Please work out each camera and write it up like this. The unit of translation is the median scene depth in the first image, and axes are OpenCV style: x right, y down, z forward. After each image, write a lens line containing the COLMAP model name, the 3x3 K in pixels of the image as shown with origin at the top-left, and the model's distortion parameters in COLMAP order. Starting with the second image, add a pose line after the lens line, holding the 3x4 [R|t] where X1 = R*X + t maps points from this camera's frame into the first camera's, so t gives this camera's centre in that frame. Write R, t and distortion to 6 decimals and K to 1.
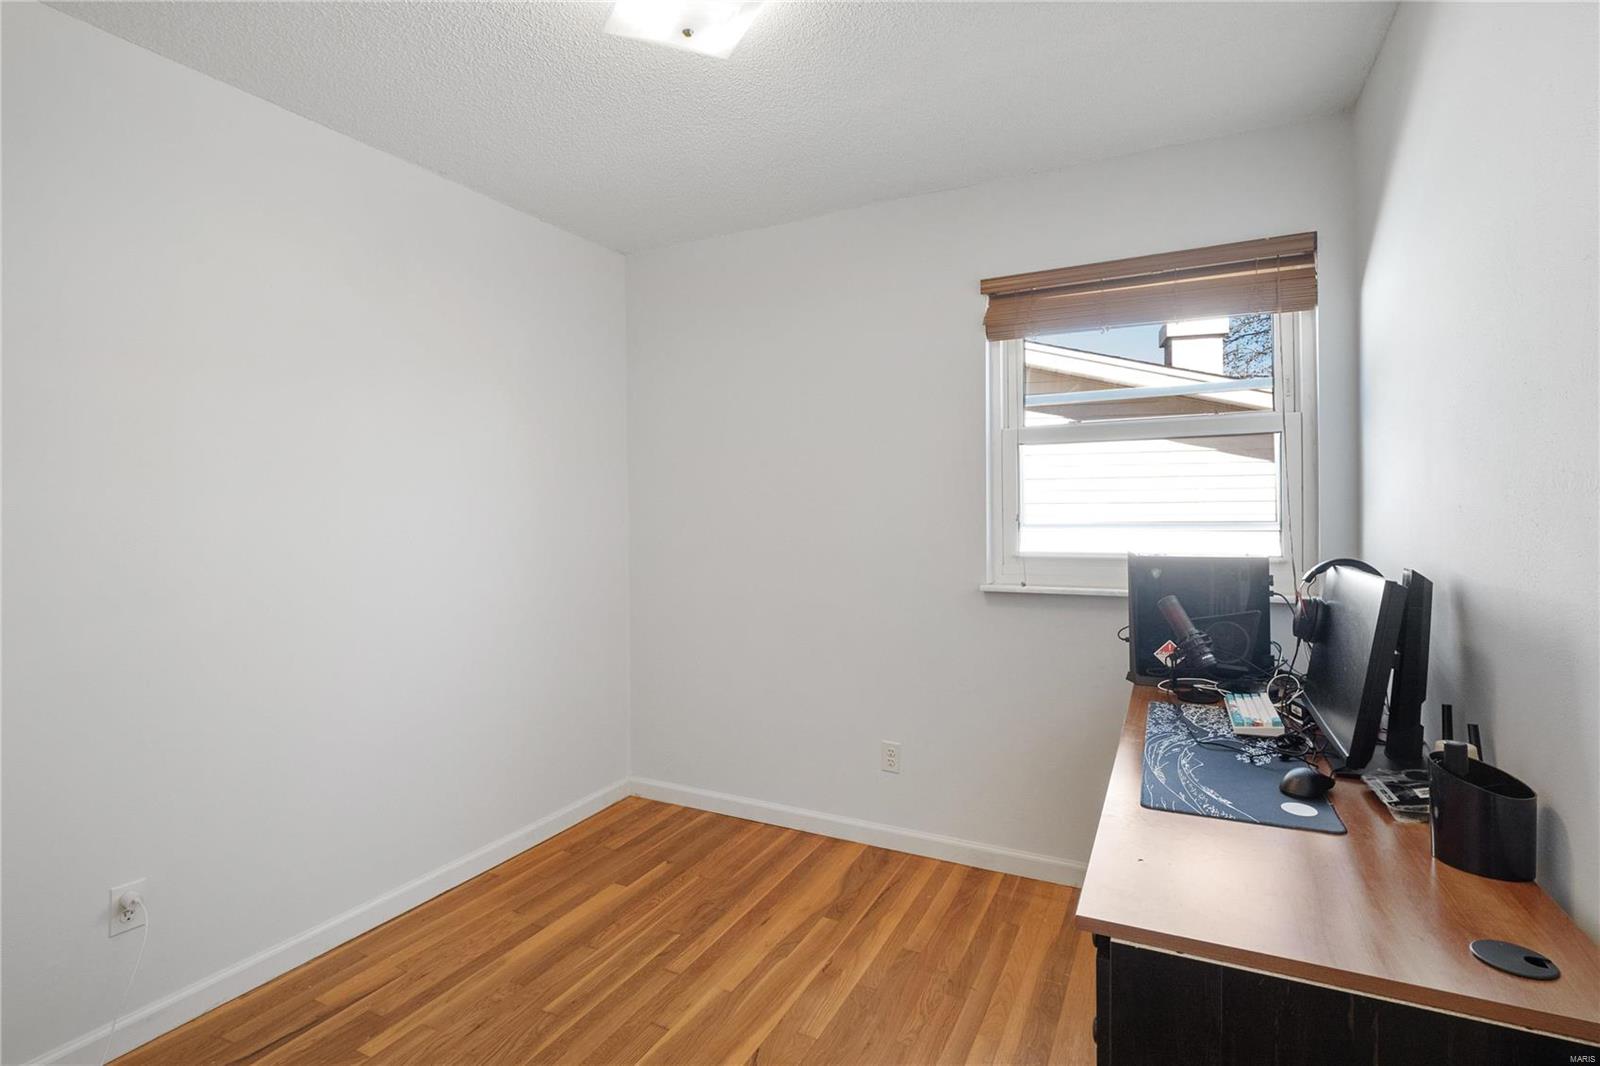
lens RADIAL K [[751.9, 0, 795.2], [0, 751.9, 517.1], [0, 0, 1]] dist [0.000663, -0.000744]
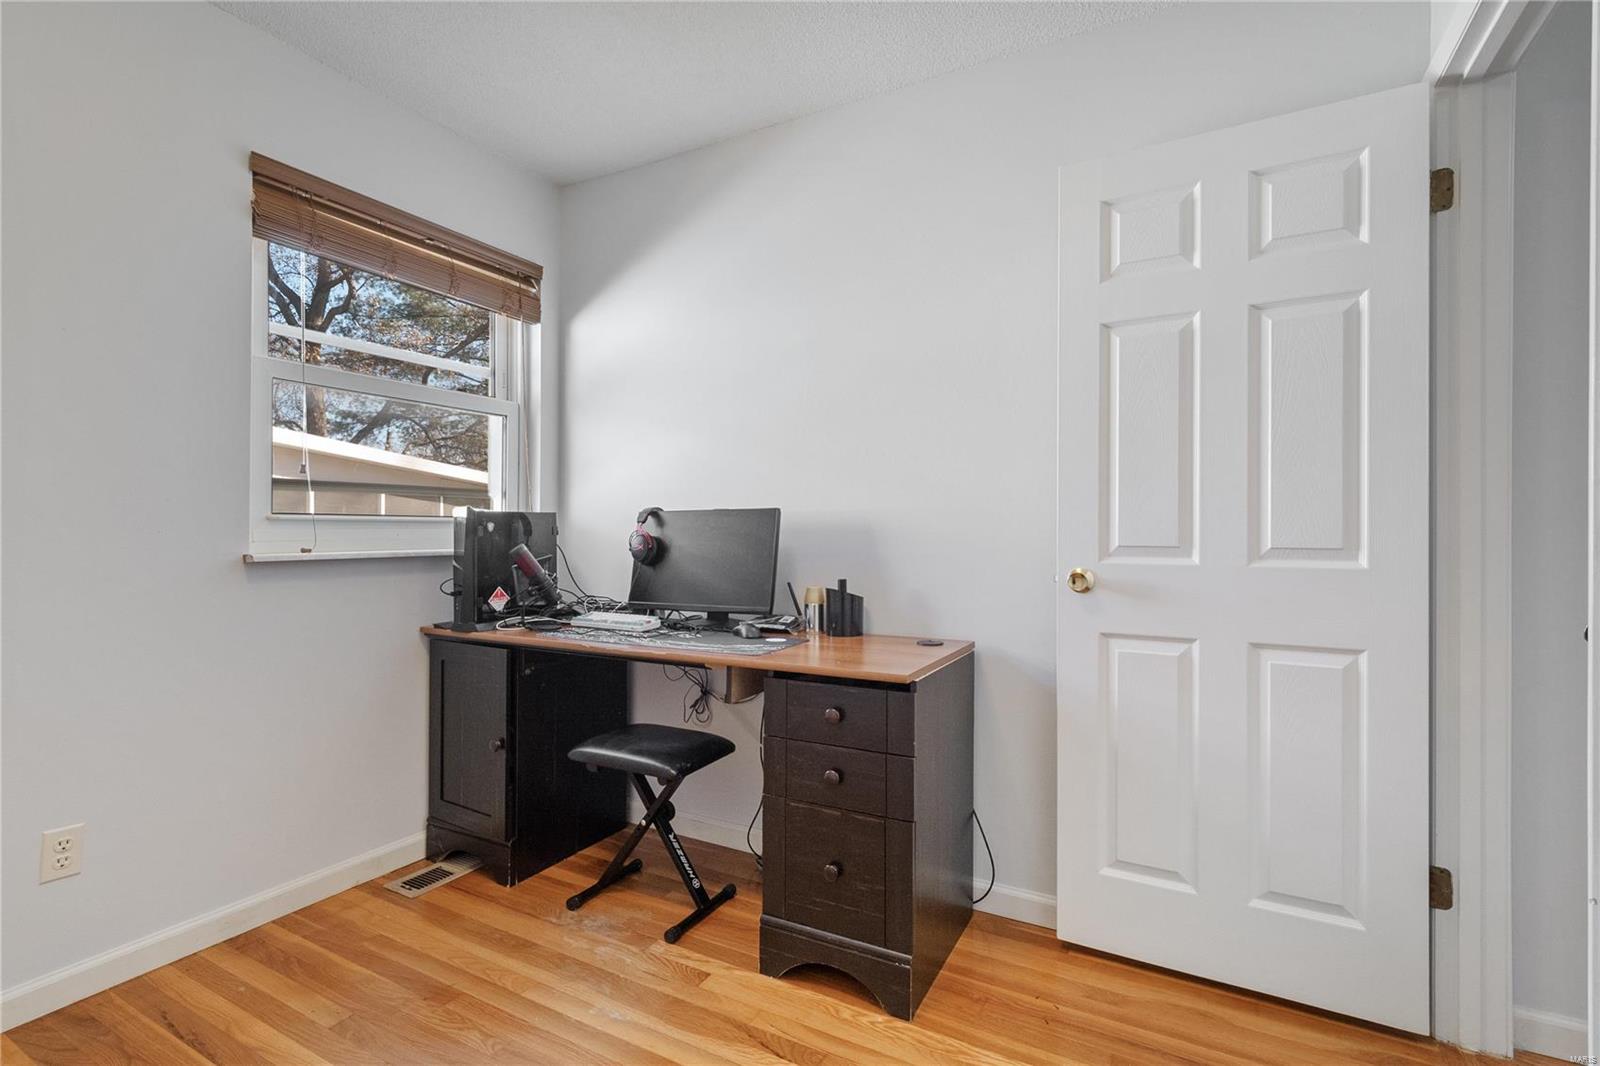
lens RADIAL K [[746.3, 0, 800.7], [0, 746.3, 528.3], [0, 0, 1]] dist [0.000770, -0.000101]
pose [[0.032959, 0.008302, 0.999422, -0.555964], [-0.003316, 0.999961, -0.008197, 0.079246], [-0.999451, -0.003044, 0.032985, 0.486678]]
